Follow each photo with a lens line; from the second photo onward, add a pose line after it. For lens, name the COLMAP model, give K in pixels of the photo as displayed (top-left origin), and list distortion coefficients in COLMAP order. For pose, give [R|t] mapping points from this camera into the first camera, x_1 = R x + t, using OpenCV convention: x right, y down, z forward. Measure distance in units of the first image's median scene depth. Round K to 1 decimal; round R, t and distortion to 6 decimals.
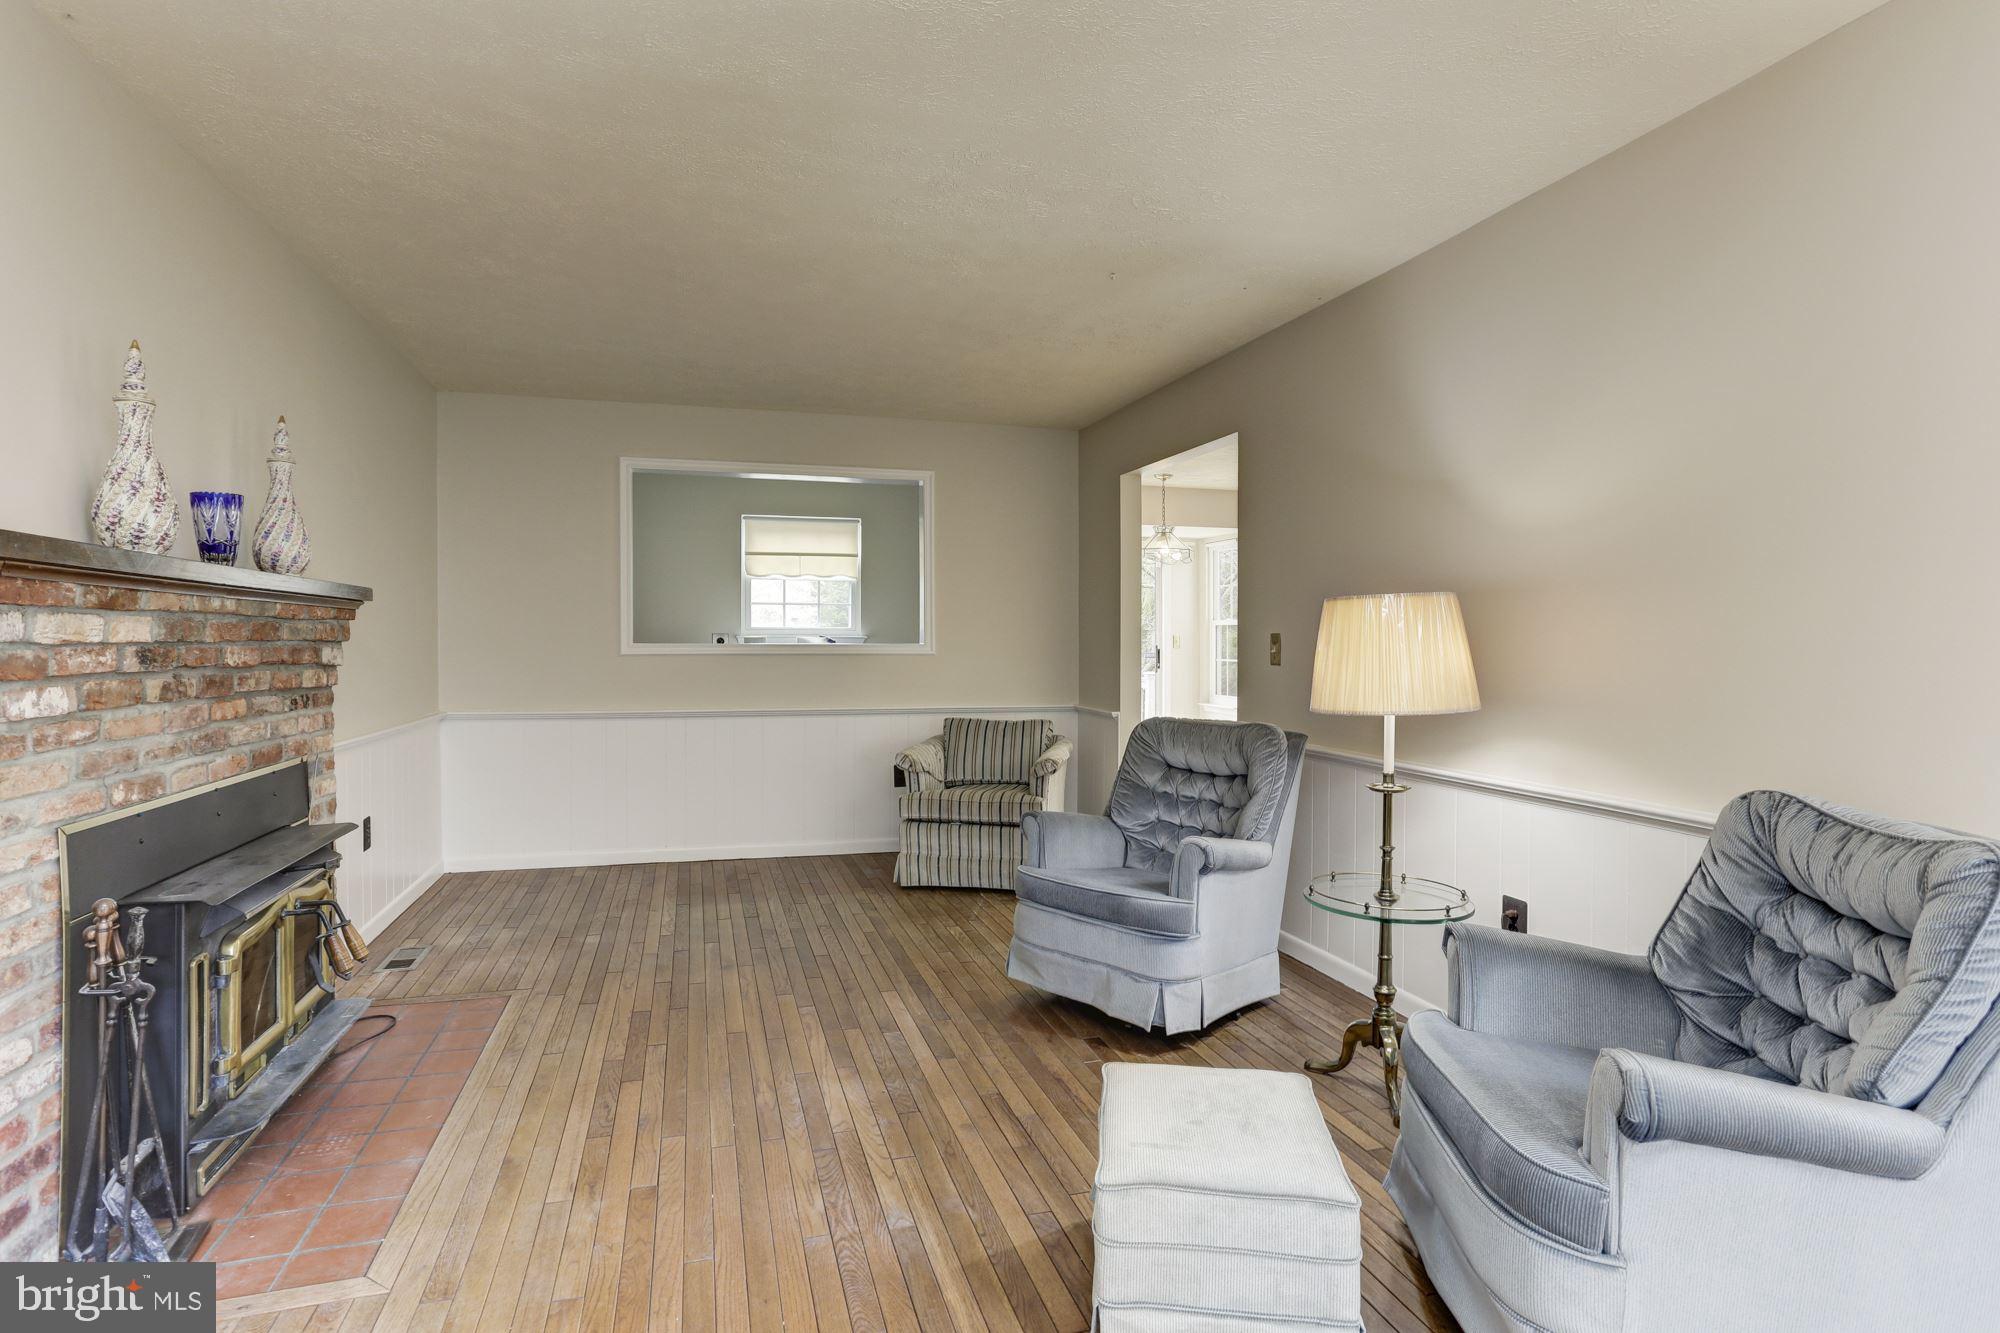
lens RADIAL K [[988.2, 0, 1001.0], [0, 988.2, 651.7], [0, 0, 1]] dist [-0.024772, 0.008800]
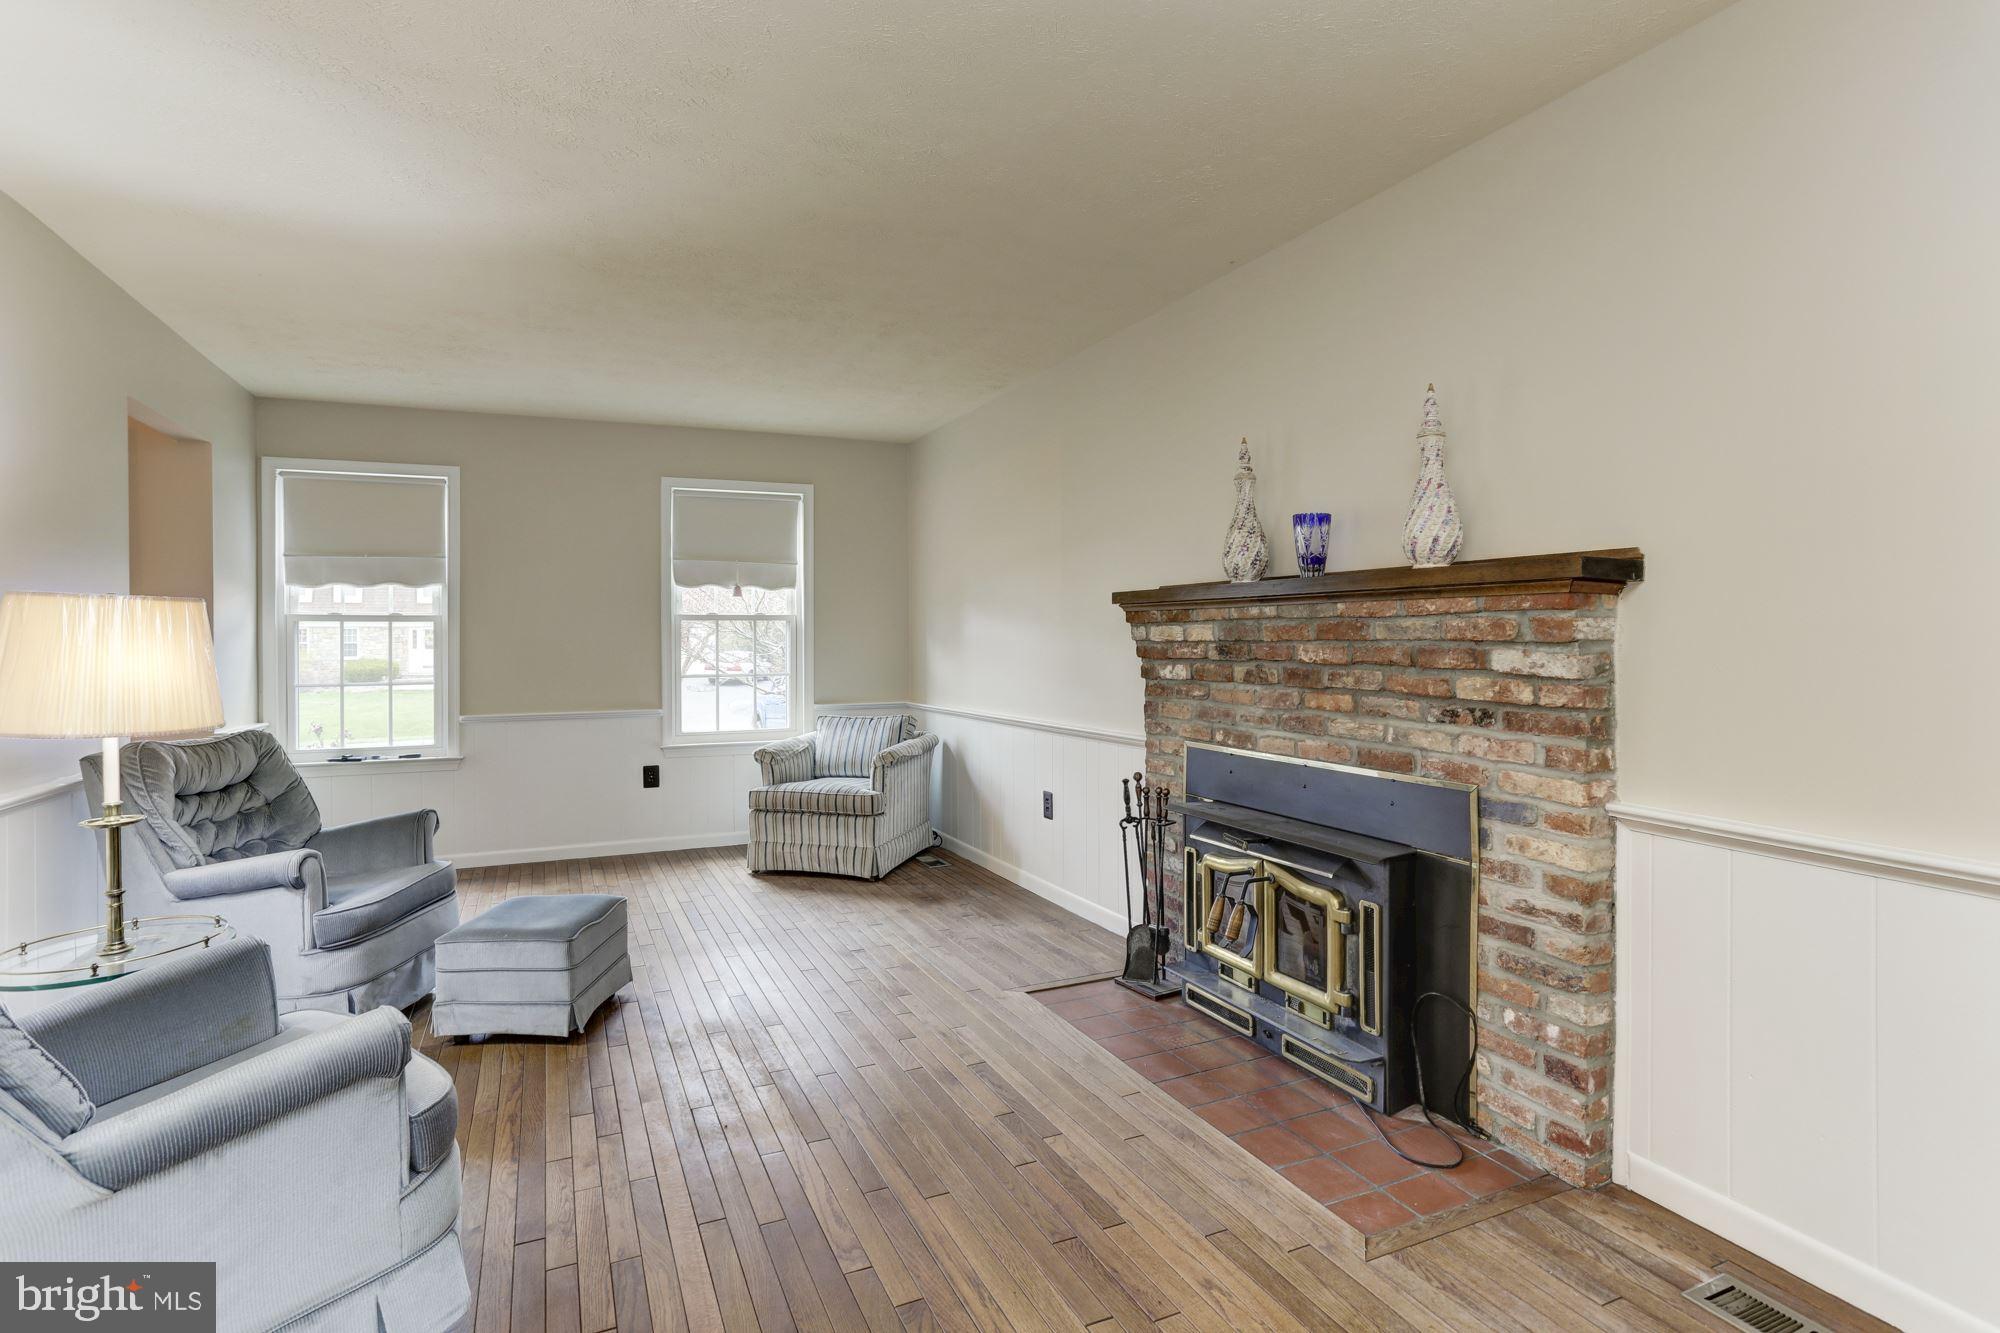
lens RADIAL K [[988.2, 0, 995.1], [0, 988.2, 654.8], [0, 0, 1]] dist [-0.024772, 0.008800]
pose [[-0.991608, 0.004245, -0.129211, -0.296300], [0.000641, 0.999610, 0.027925, -0.028327], [0.129279, 0.027608, -0.991224, 2.271141]]
